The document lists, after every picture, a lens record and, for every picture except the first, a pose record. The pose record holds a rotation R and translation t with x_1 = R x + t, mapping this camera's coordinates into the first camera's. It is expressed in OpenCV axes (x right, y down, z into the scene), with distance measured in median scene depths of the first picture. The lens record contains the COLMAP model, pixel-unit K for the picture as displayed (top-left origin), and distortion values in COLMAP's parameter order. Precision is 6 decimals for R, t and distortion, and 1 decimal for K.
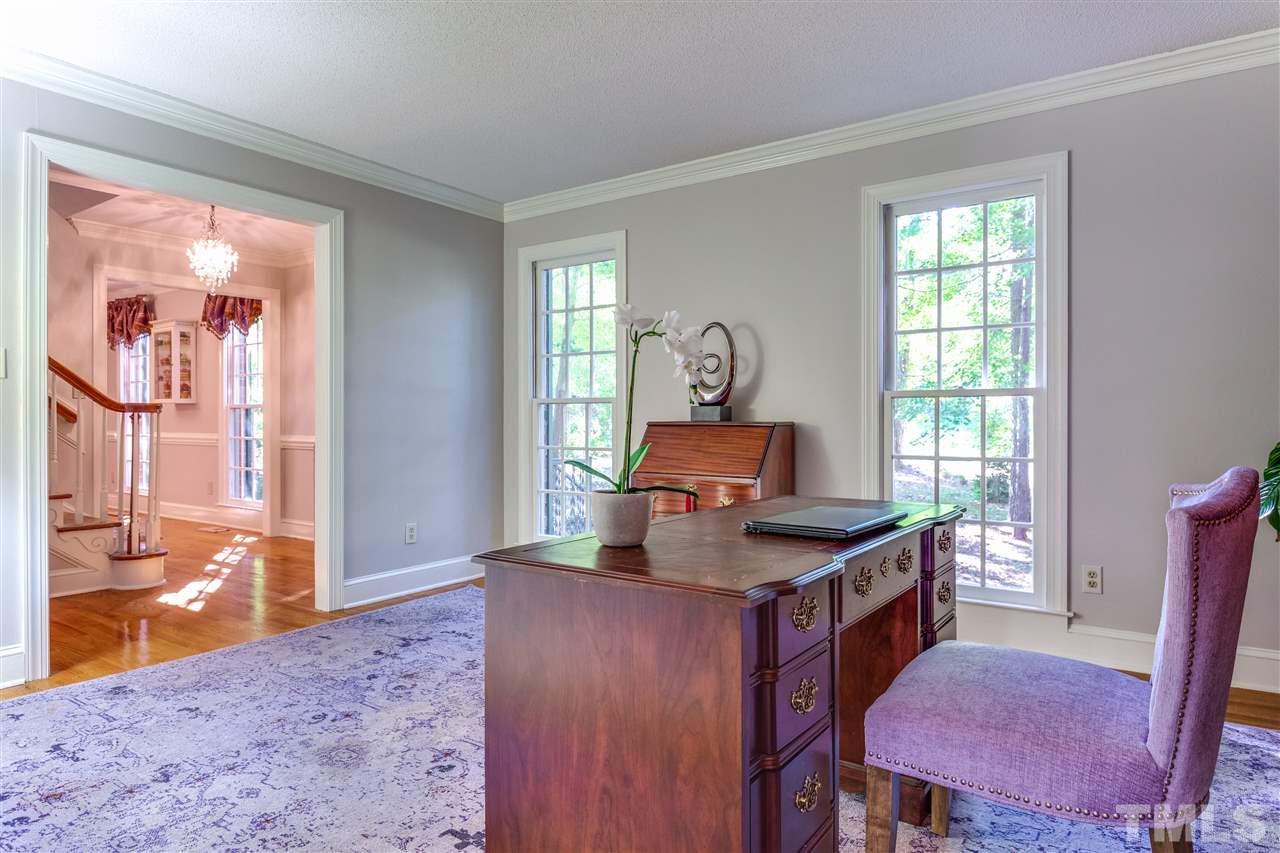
lens RADIAL K [[646.7, 0, 645.2], [0, 646.7, 420.9], [0, 0, 1]] dist [-0.002156, -0.000219]
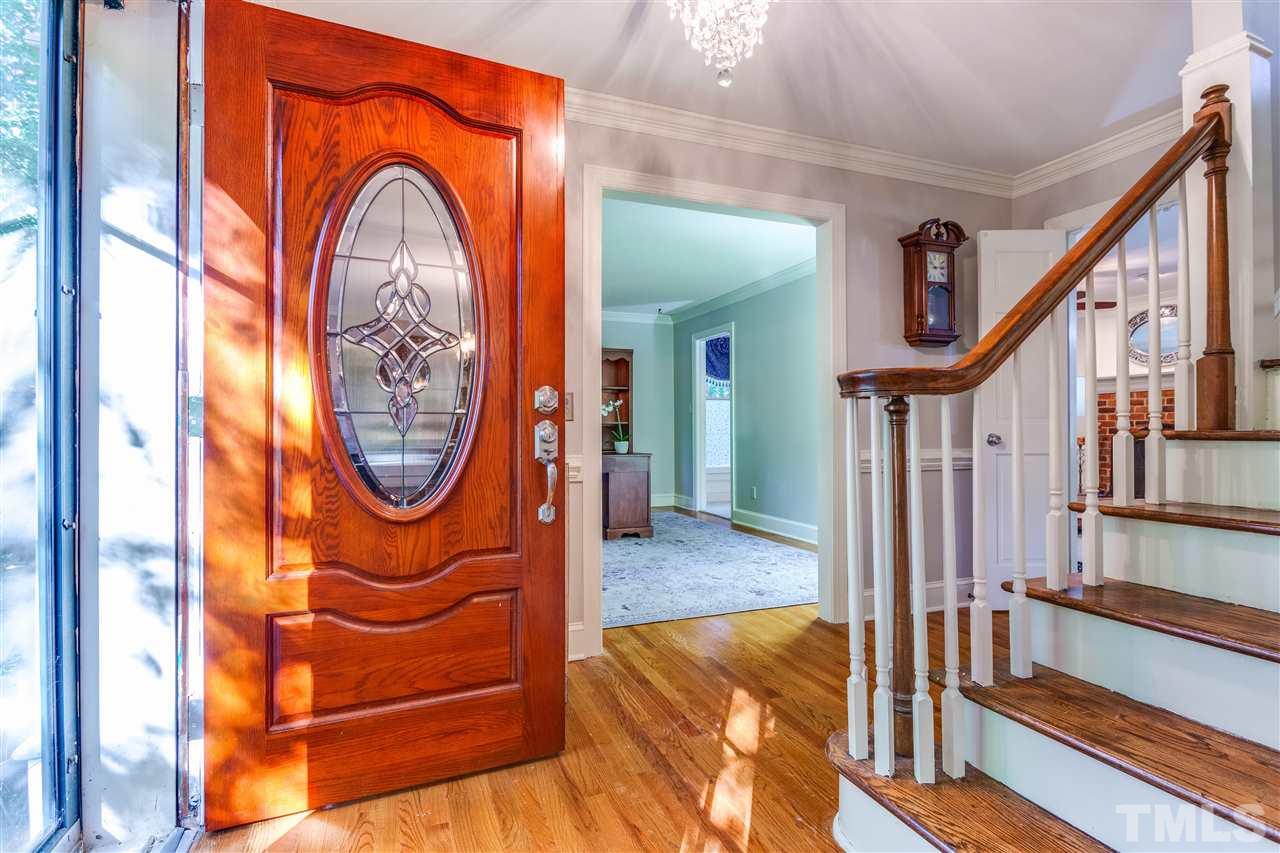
lens RADIAL K [[637.1, 0, 640.0], [0, 637.1, 426.5], [0, 0, 1]] dist [0.000314, 0.000170]
pose [[-0.788254, 0.006431, 0.615316, -1.453888], [0.003409, 0.999976, -0.006084, 0.032082], [-0.615341, -0.002698, -0.788257, 2.253765]]
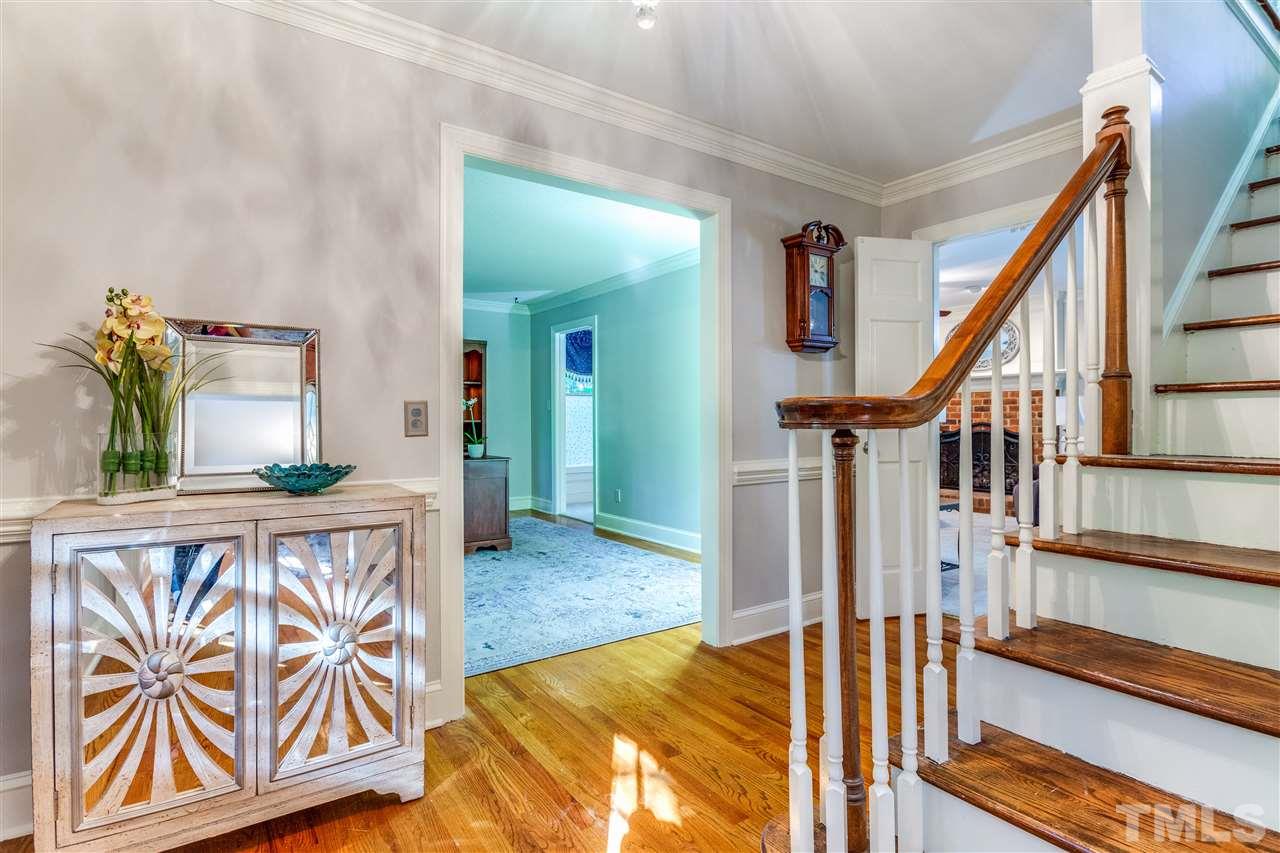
lens RADIAL K [[646.7, 0, 645.2], [0, 646.7, 420.9], [0, 0, 1]] dist [-0.002156, -0.000219]
pose [[-0.912224, 0.003207, 0.409679, -1.344511], [0.003783, 0.999993, 0.000596, -0.003929], [-0.409674, 0.002094, -0.912230, 2.167511]]
